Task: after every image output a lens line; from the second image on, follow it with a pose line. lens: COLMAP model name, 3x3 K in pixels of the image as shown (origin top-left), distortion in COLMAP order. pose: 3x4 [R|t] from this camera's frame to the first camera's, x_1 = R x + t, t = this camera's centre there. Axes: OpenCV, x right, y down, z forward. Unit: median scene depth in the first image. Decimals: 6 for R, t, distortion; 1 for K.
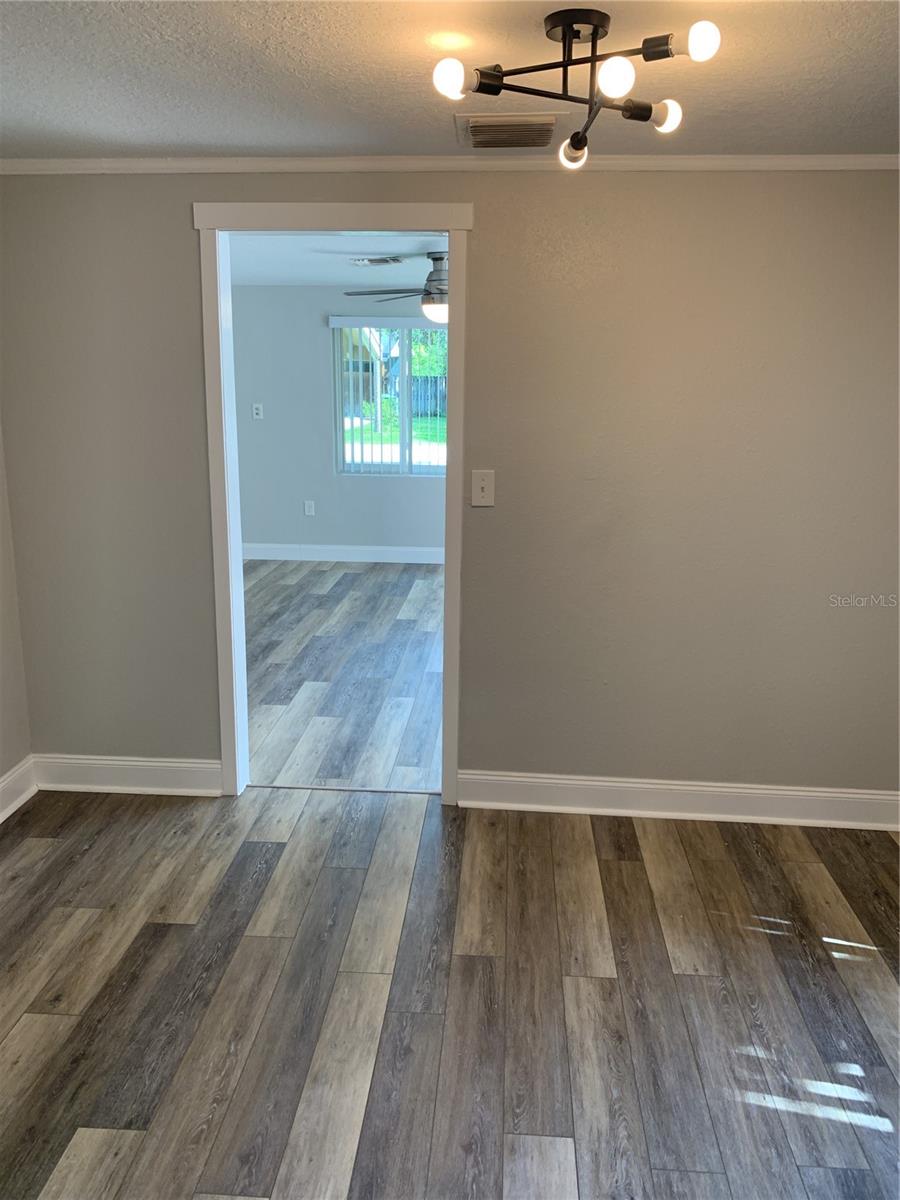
lens RADIAL K [[923.0, 0, 462.9], [0, 923.0, 604.0], [0, 0, 1]] dist [0.004609, -0.008787]
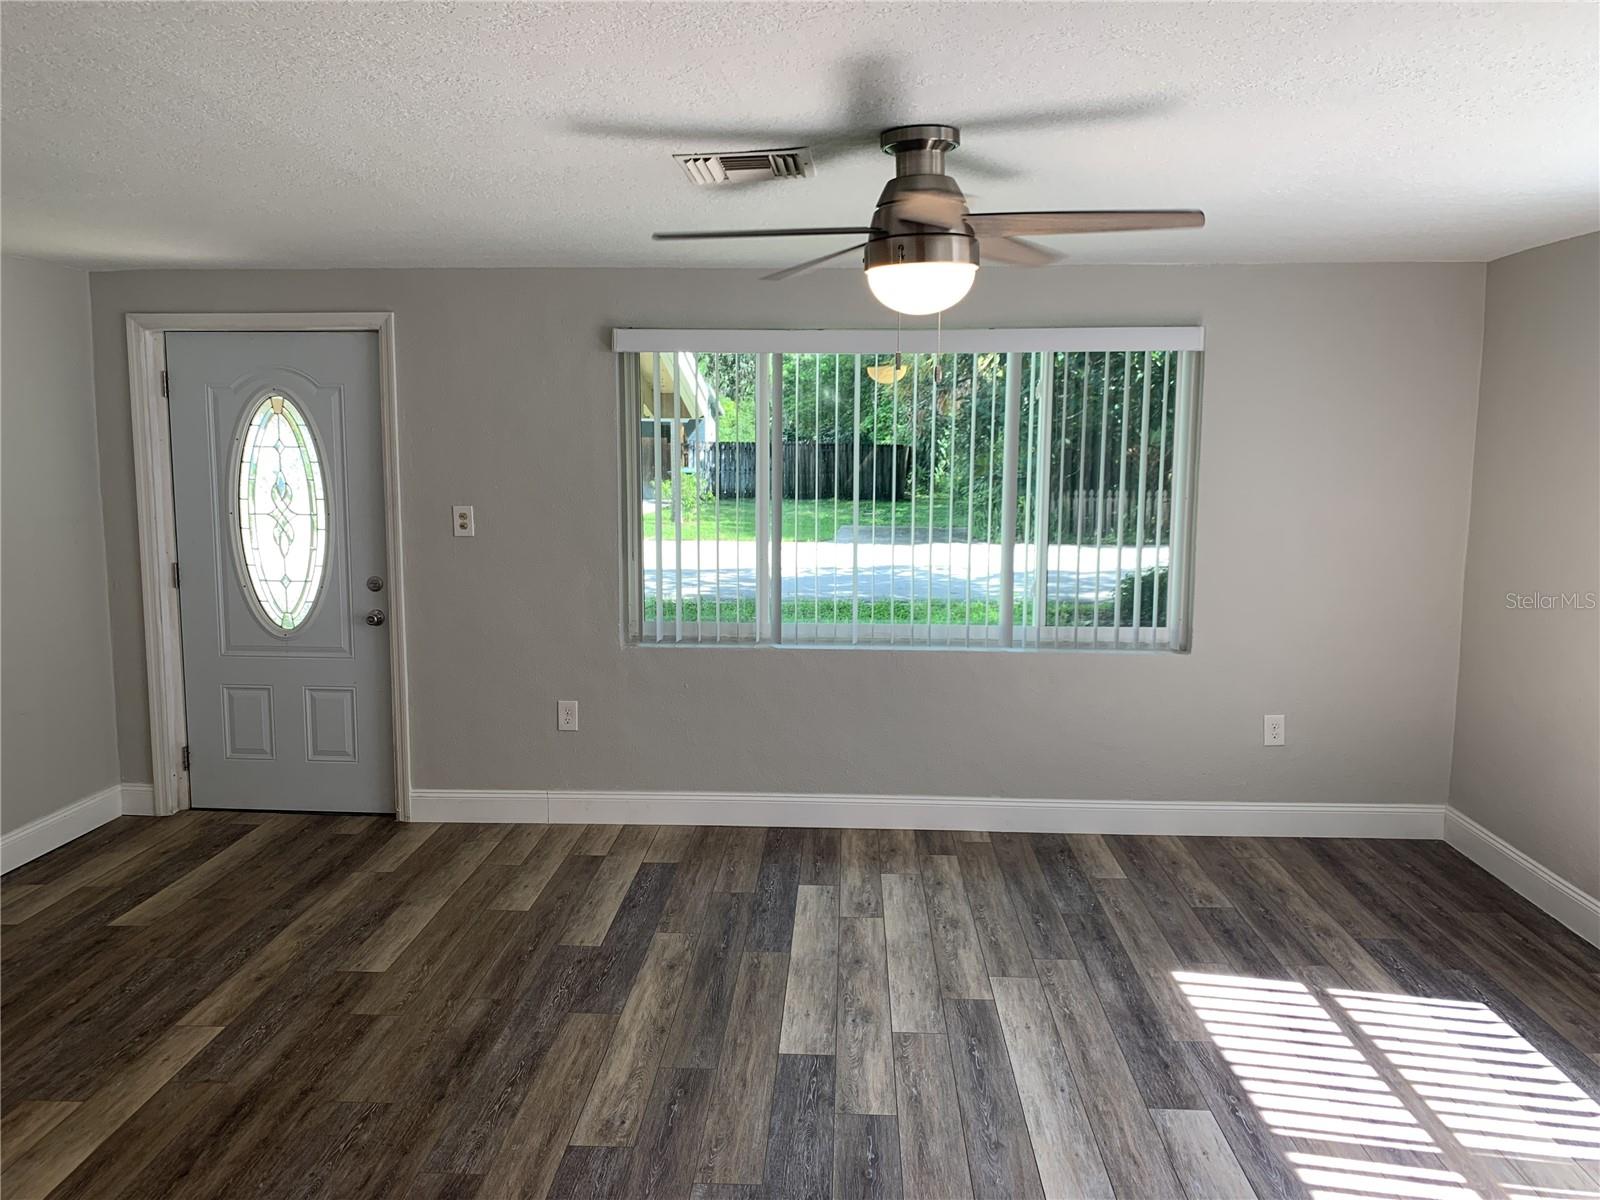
lens RADIAL K [[1230.6, 0, 788.7], [0, 1230.6, 592.0], [0, 0, 1]] dist [0.004609, -0.008787]
pose [[0.999942, -0.007905, 0.007336, -0.064955], [0.008725, 0.992802, -0.119450, -0.107116], [-0.006339, 0.119507, 0.992813, 0.416137]]
